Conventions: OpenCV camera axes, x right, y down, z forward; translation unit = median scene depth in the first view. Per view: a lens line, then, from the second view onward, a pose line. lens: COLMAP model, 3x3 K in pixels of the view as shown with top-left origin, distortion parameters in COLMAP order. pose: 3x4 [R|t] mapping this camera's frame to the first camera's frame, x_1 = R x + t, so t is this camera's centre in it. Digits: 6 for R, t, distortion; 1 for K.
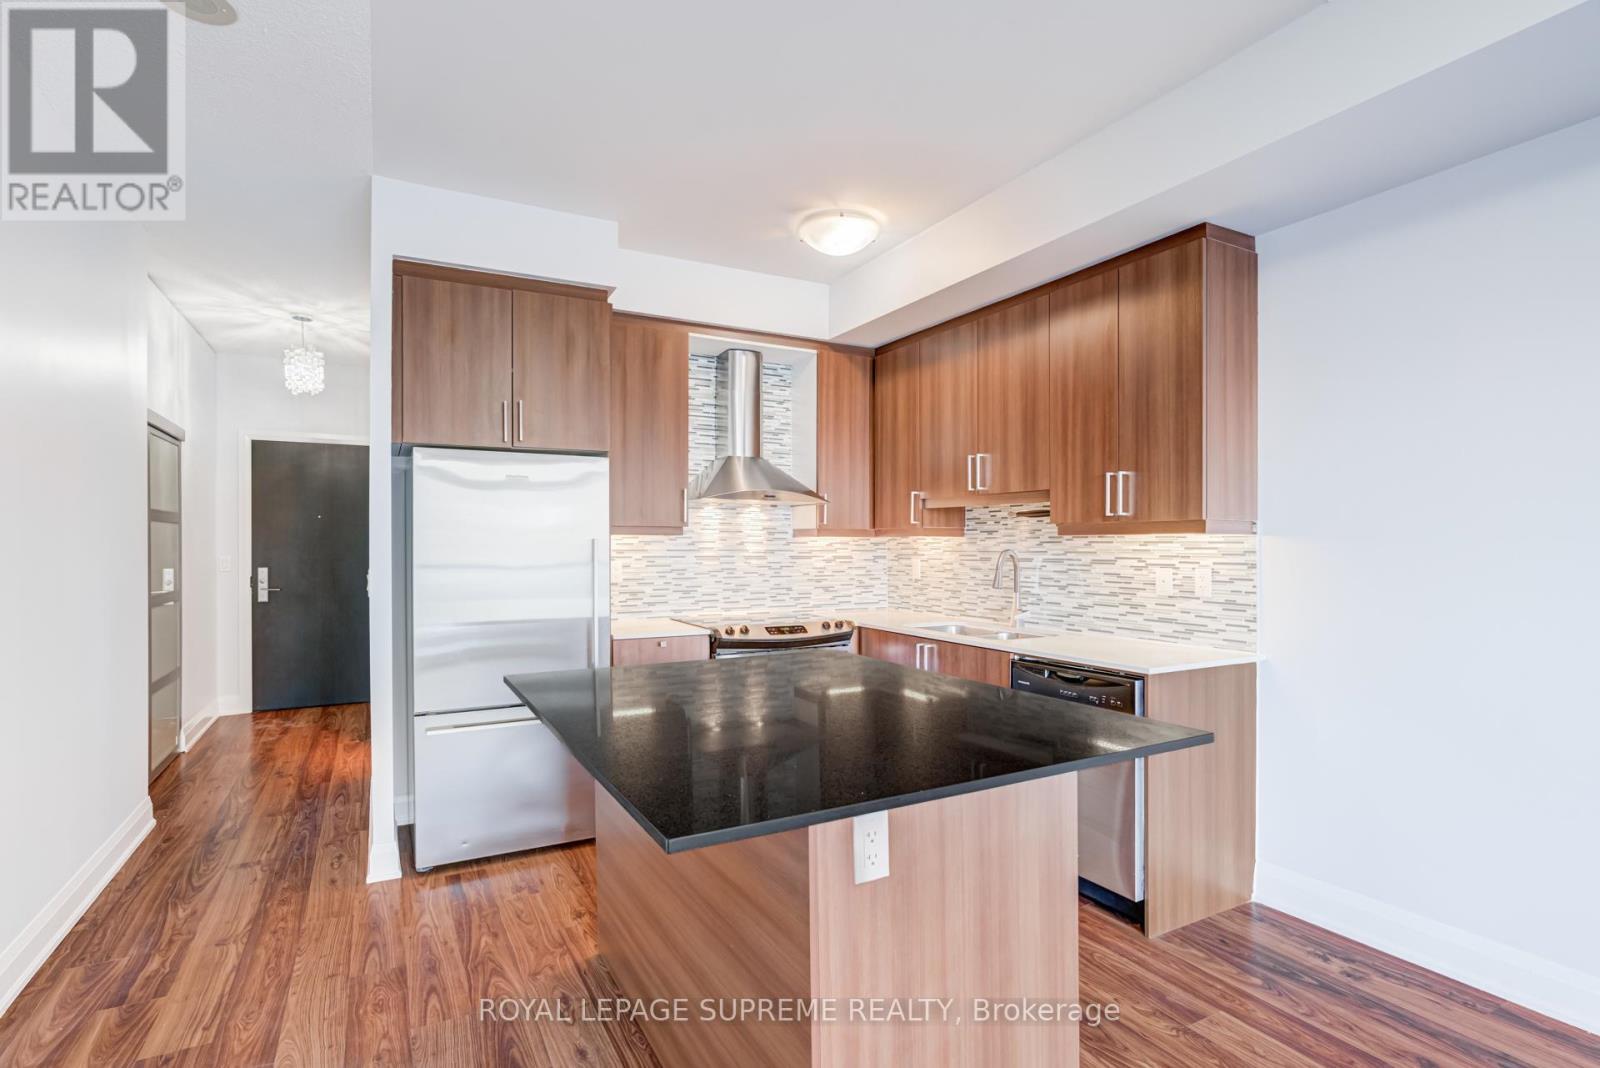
lens RADIAL K [[782.6, 0, 799.3], [0, 782.6, 527.0], [0, 0, 1]] dist [-0.010542, 0.008634]
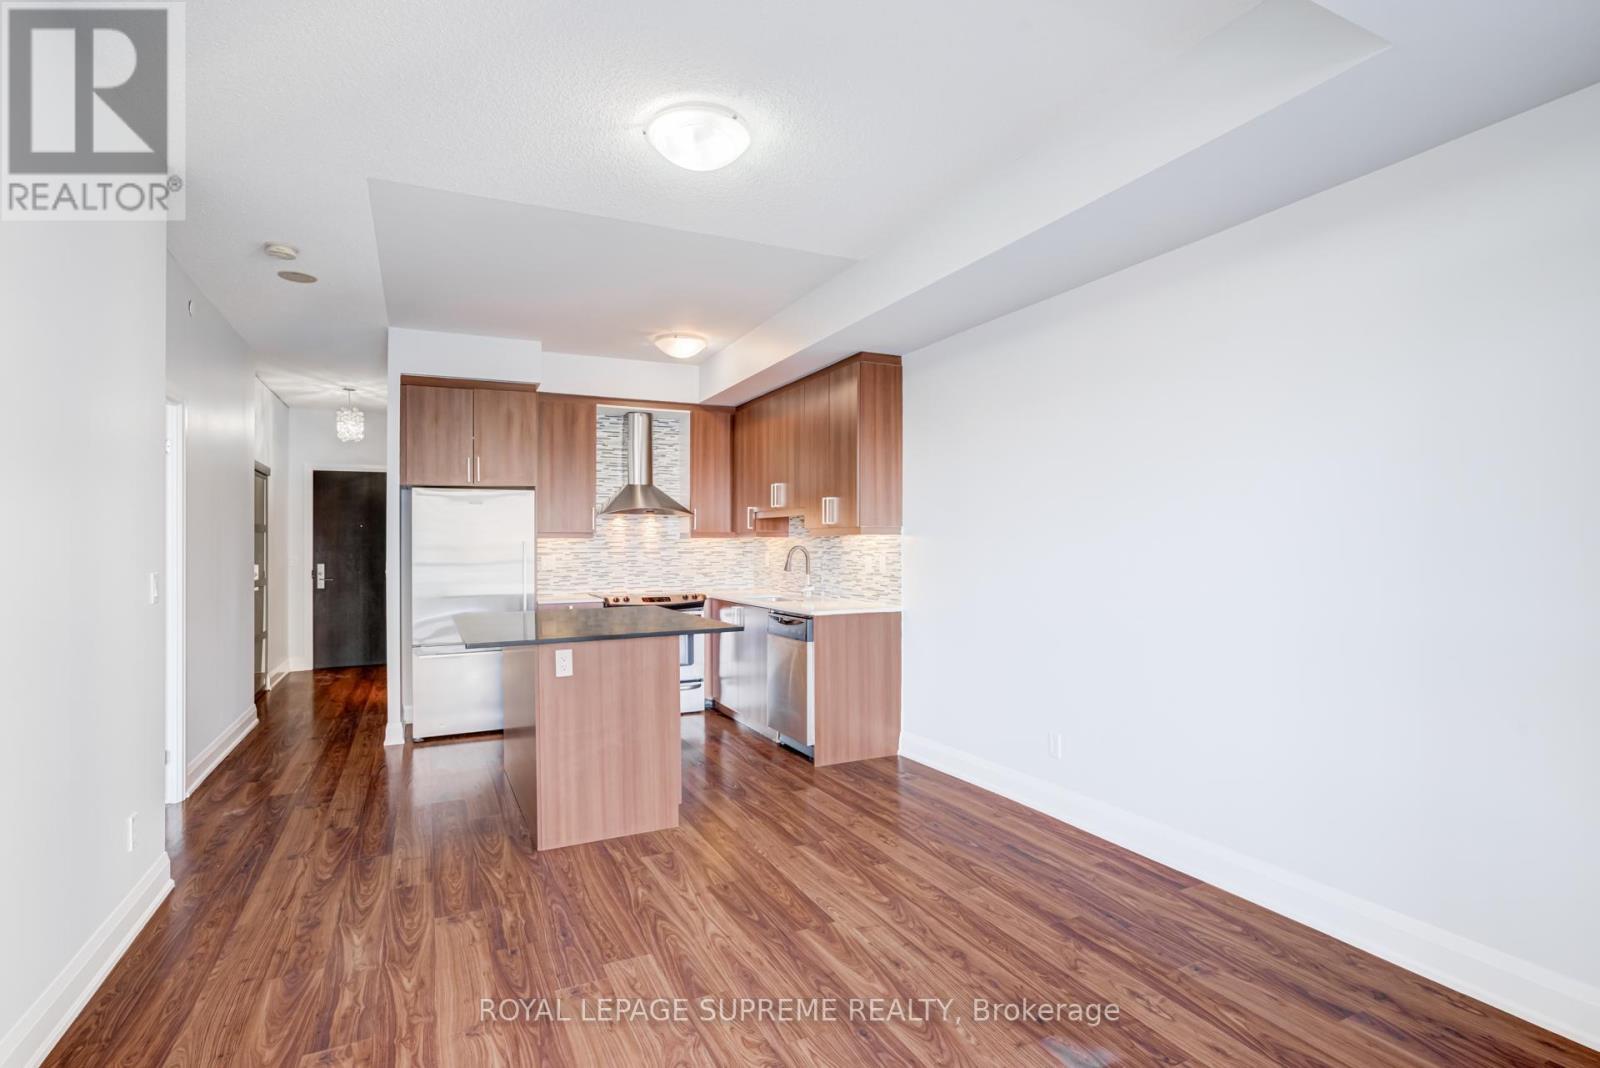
lens RADIAL K [[782.6, 0, 796.9], [0, 782.6, 509.2], [0, 0, 1]] dist [-0.010542, 0.008634]
pose [[0.998800, -0.010403, -0.047848, 0.367894], [0.009295, 0.999684, -0.023338, -0.007244], [0.048076, 0.022865, 0.998582, -0.568368]]
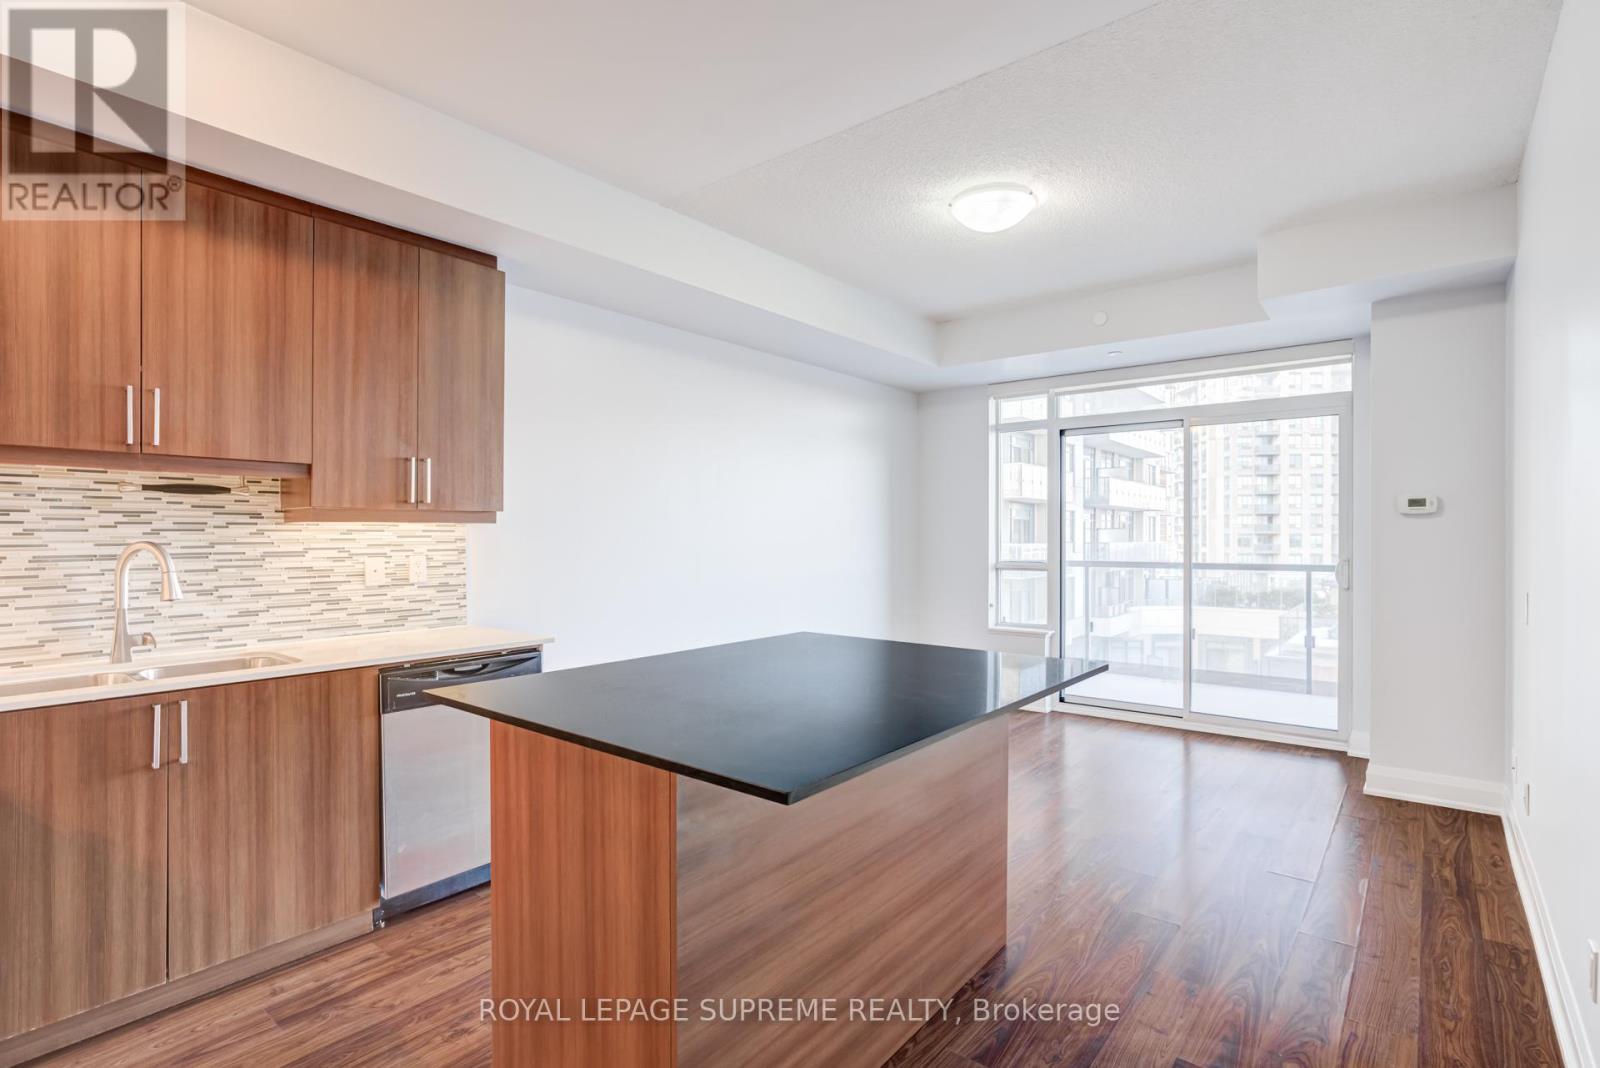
lens RADIAL K [[782.6, 0, 794.2], [0, 782.6, 532.9], [0, 0, 1]] dist [-0.010542, 0.008634]
pose [[-0.384315, 0.003735, 0.923195, -0.577356], [-0.017333, 0.999786, -0.011261, 0.022401], [-0.923039, -0.020329, -0.384168, 0.825269]]
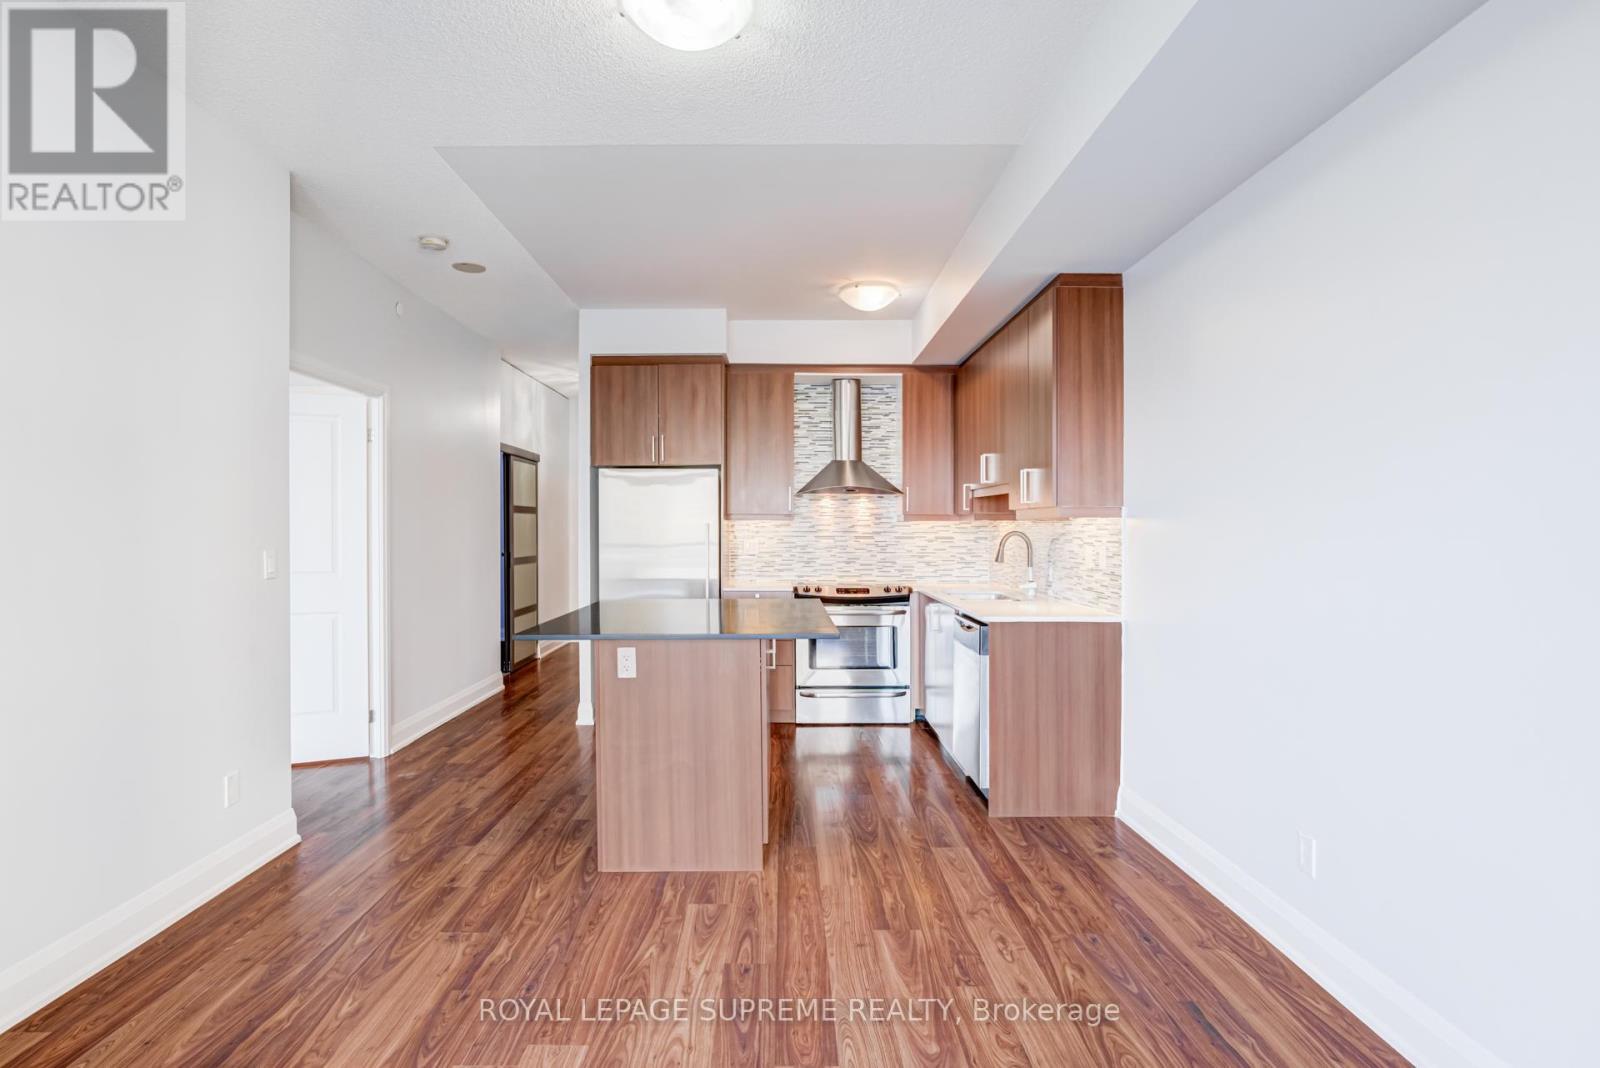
lens RADIAL K [[814.8, 0, 781.6], [0, 814.8, 500.4], [0, 0, 1]] dist [-0.012254, 0.007440]
pose [[0.878927, -0.015630, -0.476701, 0.600985], [0.009058, 0.999830, -0.016082, -0.001761], [0.476871, 0.009818, 0.878918, -0.309057]]
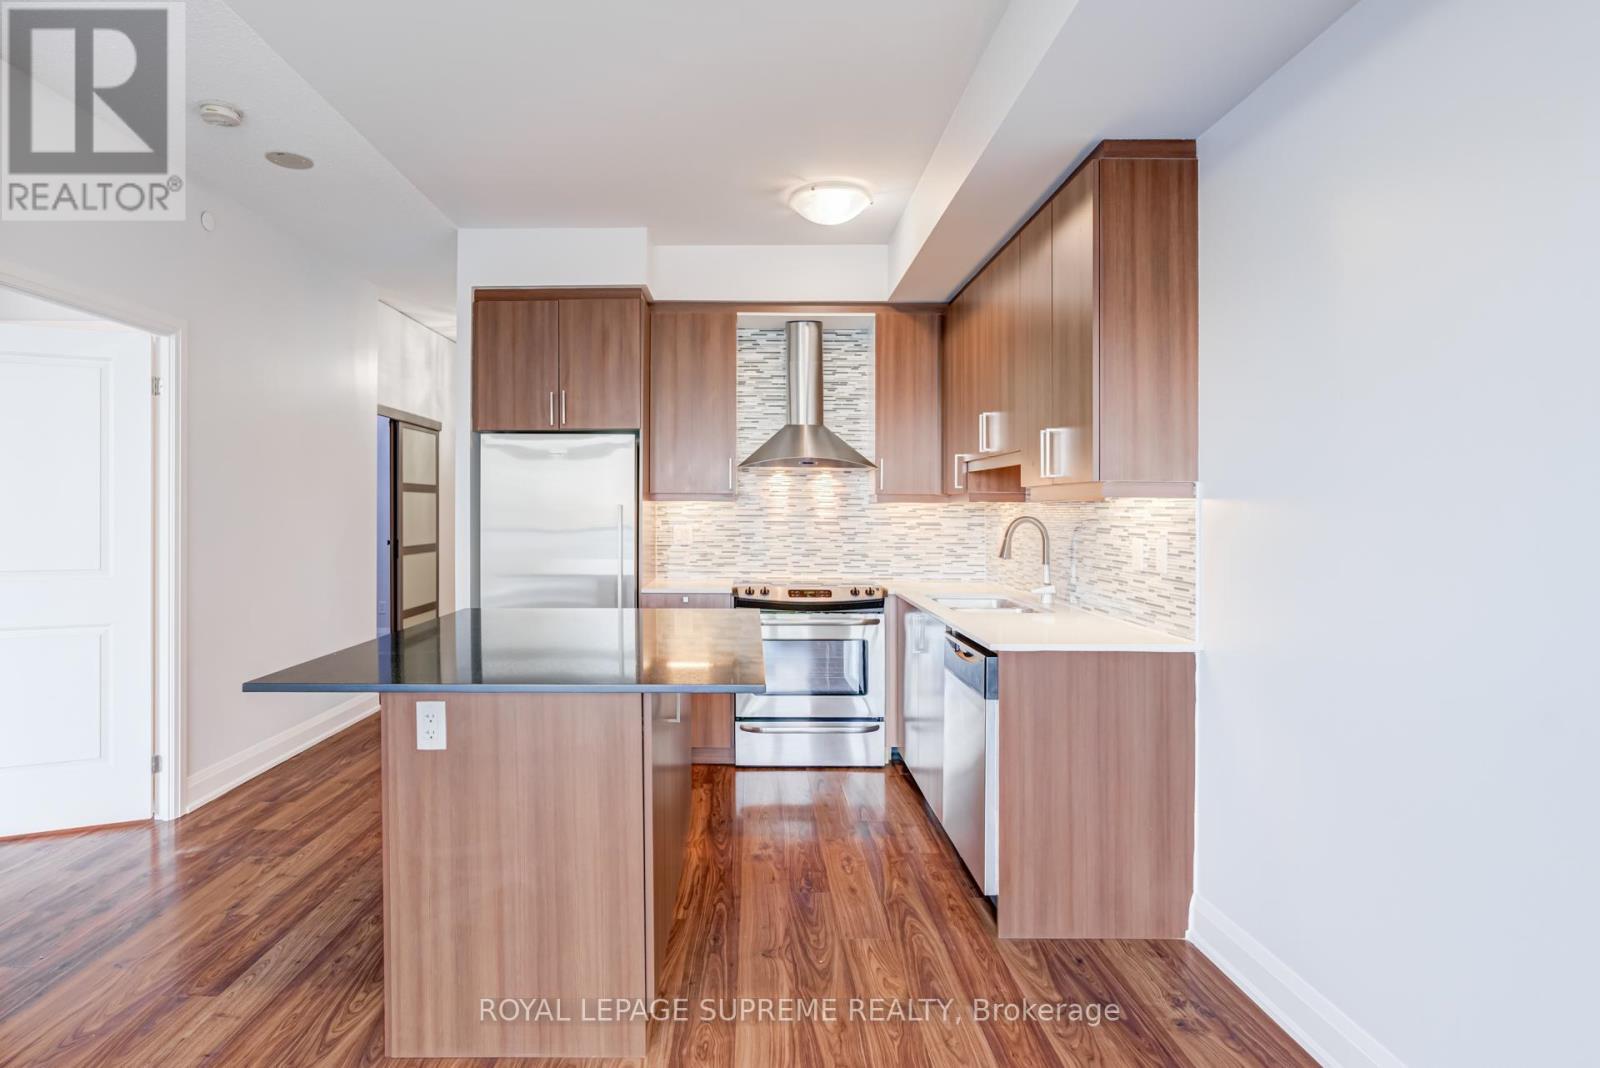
lens RADIAL K [[854.0, 0, 741.0], [0, 854.0, 484.1], [0, 0, 1]] dist [-0.012499, 0.007868]
pose [[0.872177, -0.012629, -0.489027, 0.503234], [0.007495, 0.999894, -0.012454, 0.001751], [0.489132, 0.007197, 0.872180, -0.020291]]
